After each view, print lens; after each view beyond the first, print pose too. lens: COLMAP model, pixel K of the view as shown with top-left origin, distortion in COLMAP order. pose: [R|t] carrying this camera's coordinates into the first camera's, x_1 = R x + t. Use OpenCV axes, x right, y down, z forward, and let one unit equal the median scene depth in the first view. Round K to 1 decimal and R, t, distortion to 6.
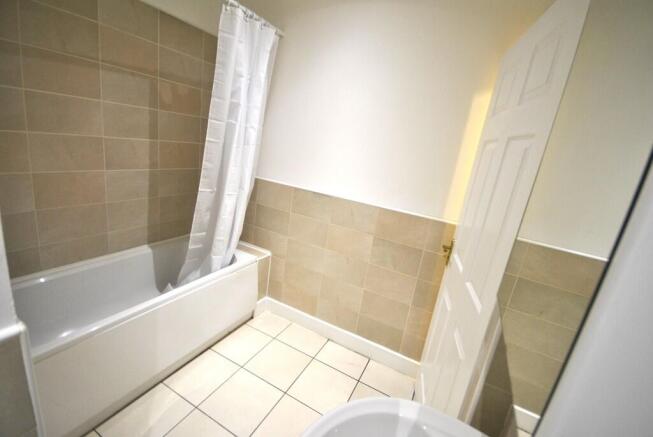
lens RADIAL K [[286.5, 0, 336.7], [0, 286.5, 215.5], [0, 0, 1]] dist [0.010365, -0.012237]
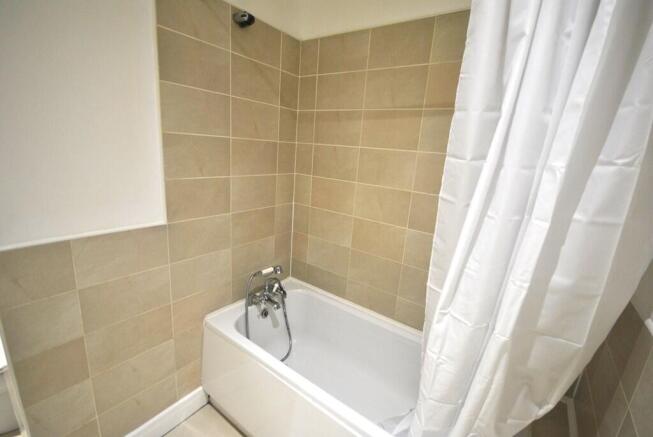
lens RADIAL K [[286.5, 0, 336.7], [0, 286.5, 215.5], [0, 0, 1]] dist [0.010365, -0.012237]
pose [[-0.146543, 0.074245, -0.986414, 0.086306], [-0.347889, 0.929610, 0.121652, -0.235405], [0.926012, 0.360990, -0.110398, 0.916437]]
